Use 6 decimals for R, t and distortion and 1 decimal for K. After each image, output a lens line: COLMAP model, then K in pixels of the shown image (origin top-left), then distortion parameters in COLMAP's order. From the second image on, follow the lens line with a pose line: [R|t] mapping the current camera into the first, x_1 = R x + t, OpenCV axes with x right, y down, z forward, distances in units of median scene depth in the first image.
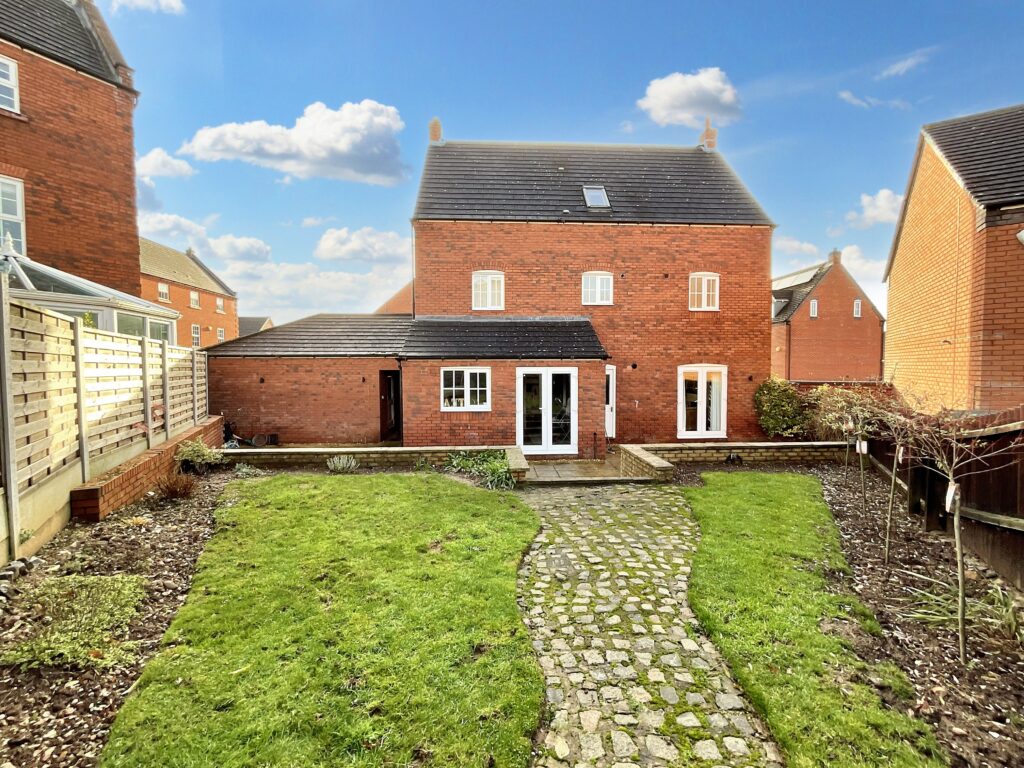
lens RADIAL K [[415.5, 0, 512.3], [0, 415.5, 388.1], [0, 0, 1]] dist [-0.001406, 0.000558]
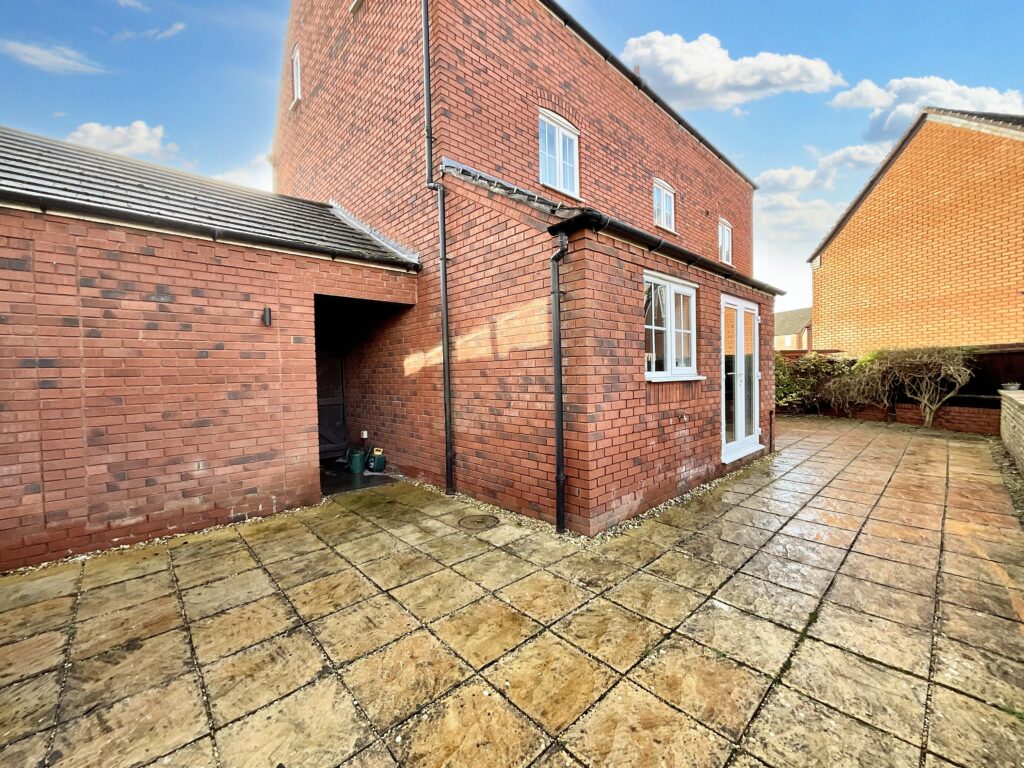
lens RADIAL K [[415.5, 0, 511.0], [0, 415.5, 384.0], [0, 0, 1]] dist [-0.001406, 0.000558]
pose [[0.768972, -0.030378, 0.638561, -0.422724], [0.051794, 0.998547, -0.014868, 0.046388], [-0.637181, 0.044507, 0.769428, 0.637207]]
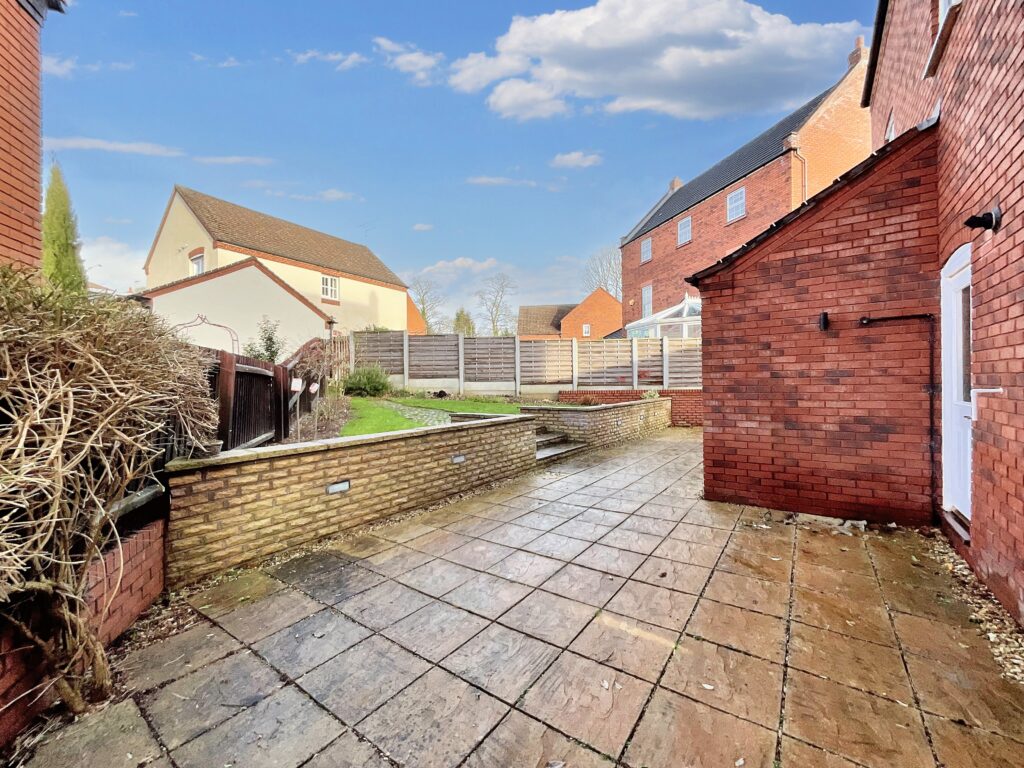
lens RADIAL K [[415.5, 0, 513.8], [0, 415.5, 386.9], [0, 0, 1]] dist [-0.001406, 0.000558]
pose [[-0.625183, 0.019968, -0.780223, 0.598445], [-0.026320, 0.998565, 0.046646, 0.025514], [0.780034, 0.049698, -0.623760, 0.938407]]
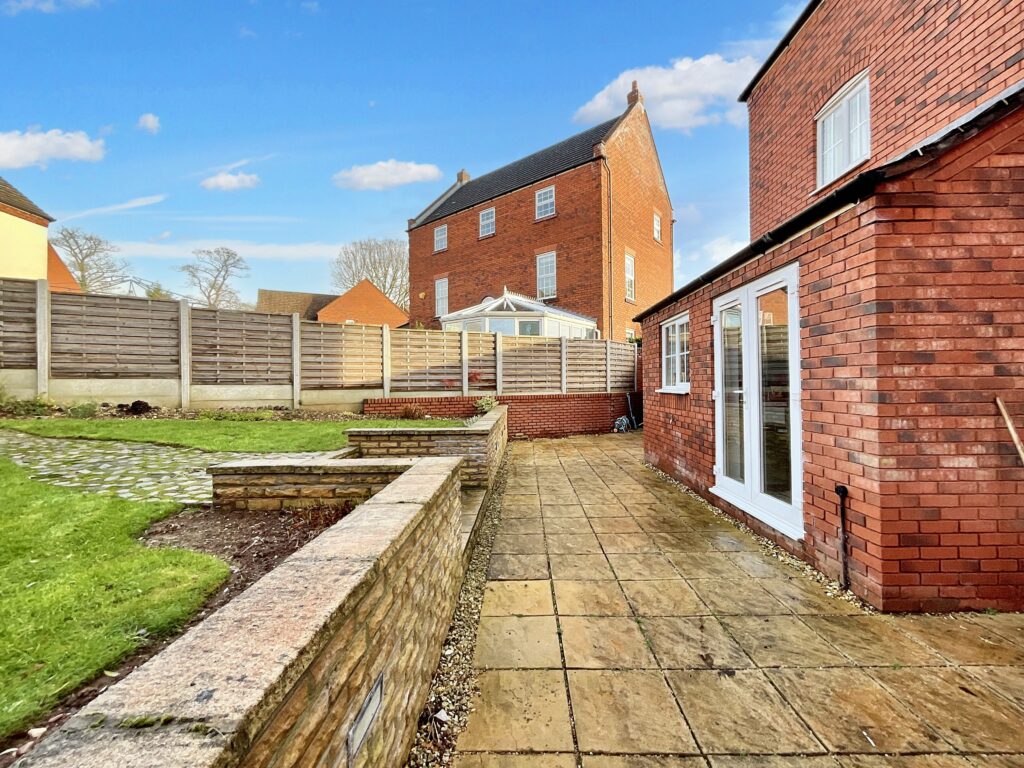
lens RADIAL K [[415.5, 0, 511.6], [0, 415.5, 383.9], [0, 0, 1]] dist [-0.001406, 0.000558]
pose [[-0.084687, 0.001297, -0.996407, 0.400229], [-0.043335, 0.999048, 0.004984, 0.041270], [0.995465, 0.043601, -0.084550, 0.676380]]
